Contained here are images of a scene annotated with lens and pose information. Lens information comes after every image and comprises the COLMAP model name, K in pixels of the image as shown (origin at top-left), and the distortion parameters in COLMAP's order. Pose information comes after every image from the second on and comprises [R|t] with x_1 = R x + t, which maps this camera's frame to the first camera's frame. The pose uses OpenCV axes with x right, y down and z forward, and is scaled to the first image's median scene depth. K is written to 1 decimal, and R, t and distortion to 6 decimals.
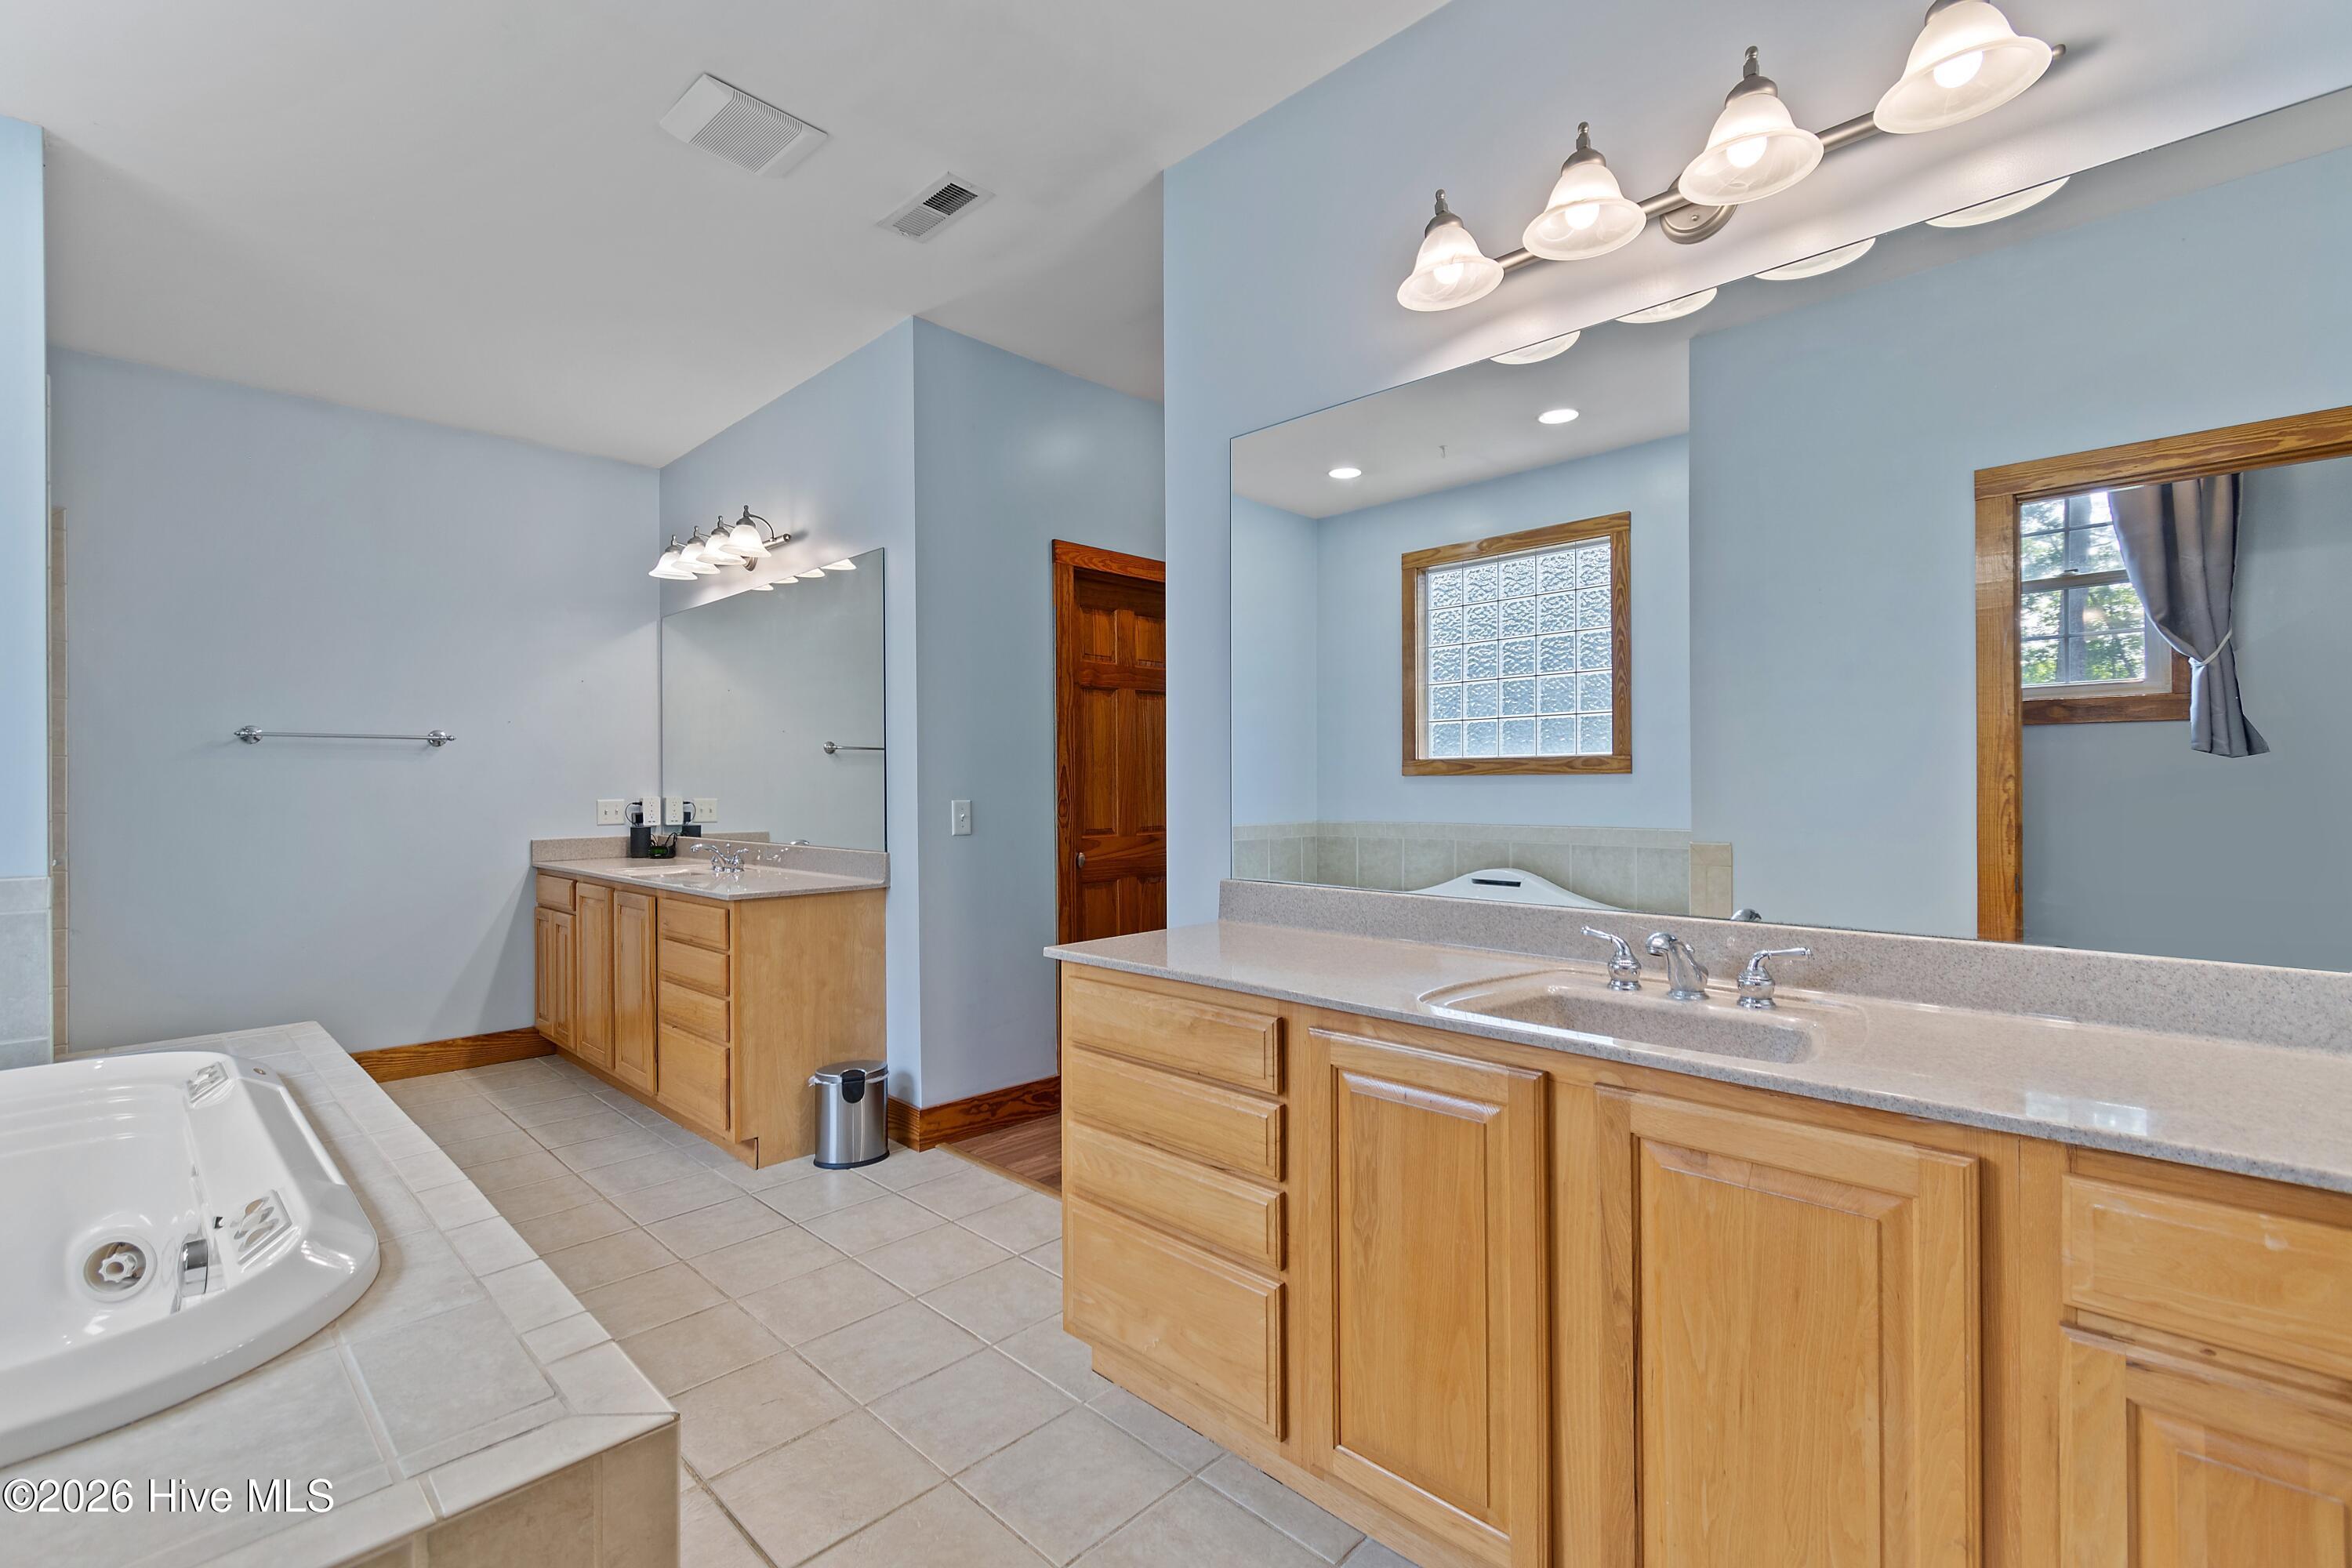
lens RADIAL K [[1036.1, 0, 1176.0], [0, 1036.1, 784.0], [0, 0, 1]] dist [0.001550, -0.000727]
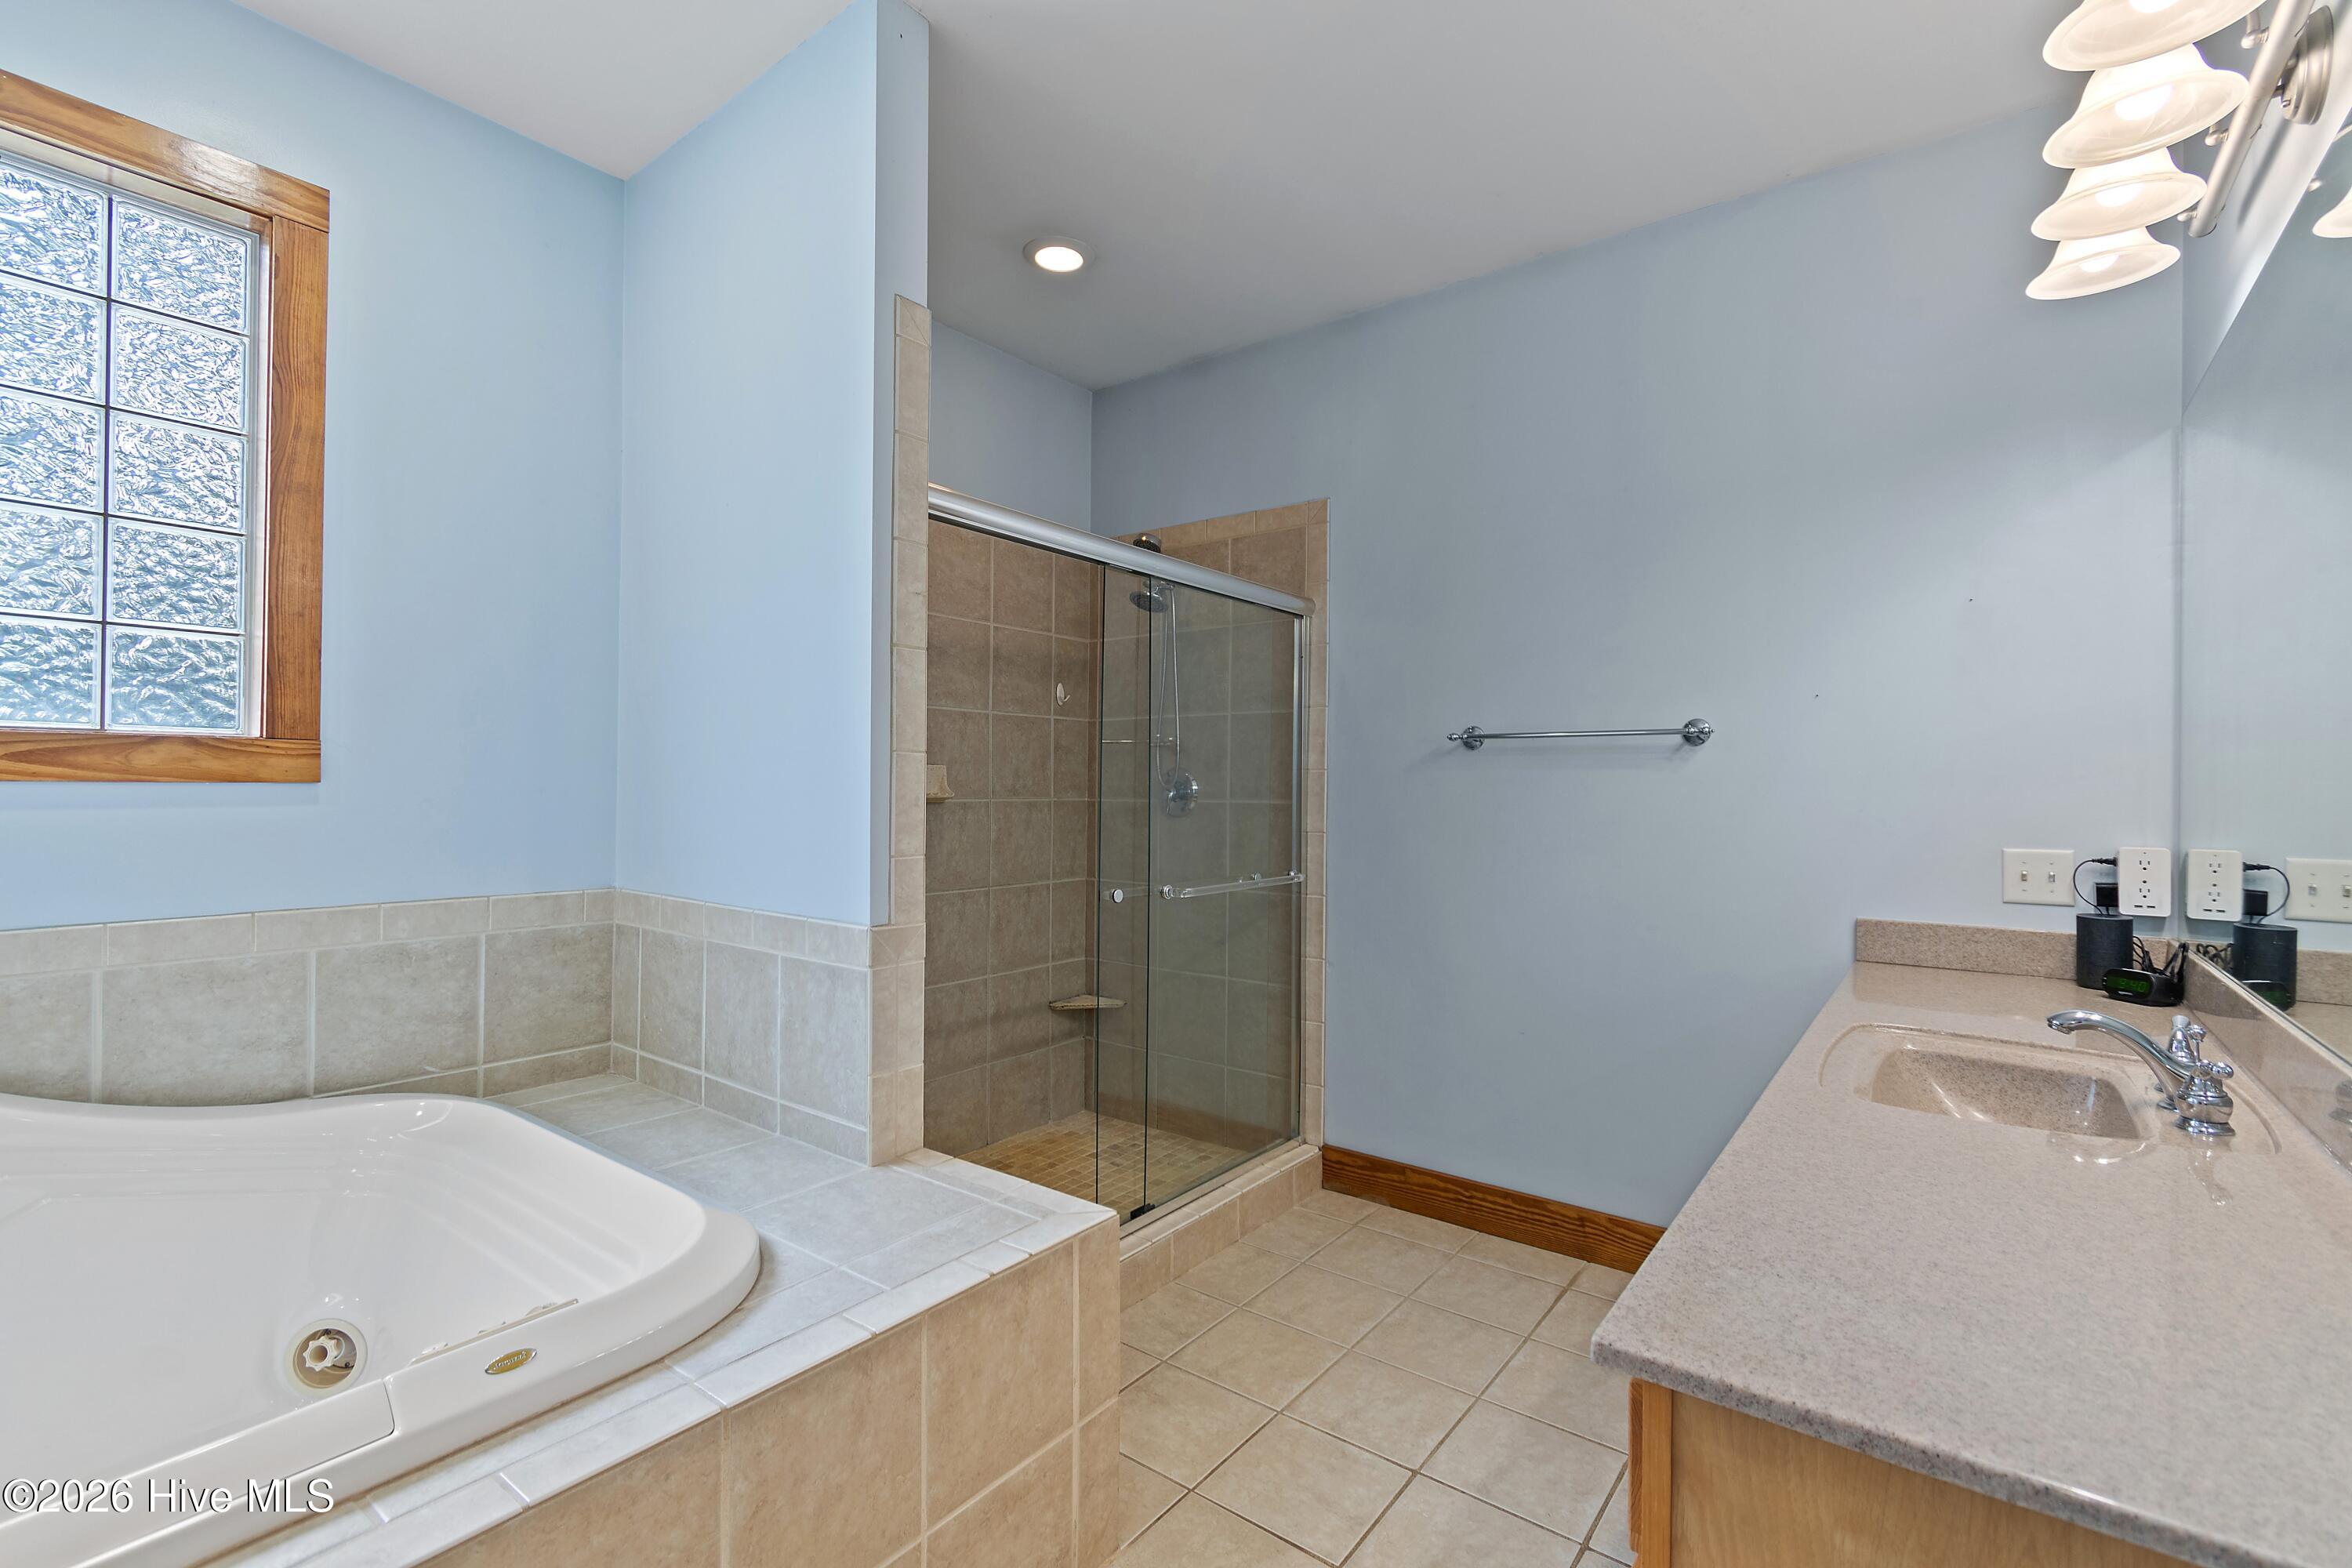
lens RADIAL K [[1032.3, 0, 1172.0], [0, 1032.3, 782.4], [0, 0, 1]] dist [0.002475, -0.000406]
pose [[0.106456, -0.001933, -0.994316, -0.150430], [-0.005155, 0.999984, -0.002495, -0.011369], [0.994304, 0.005391, 0.106444, 0.628754]]
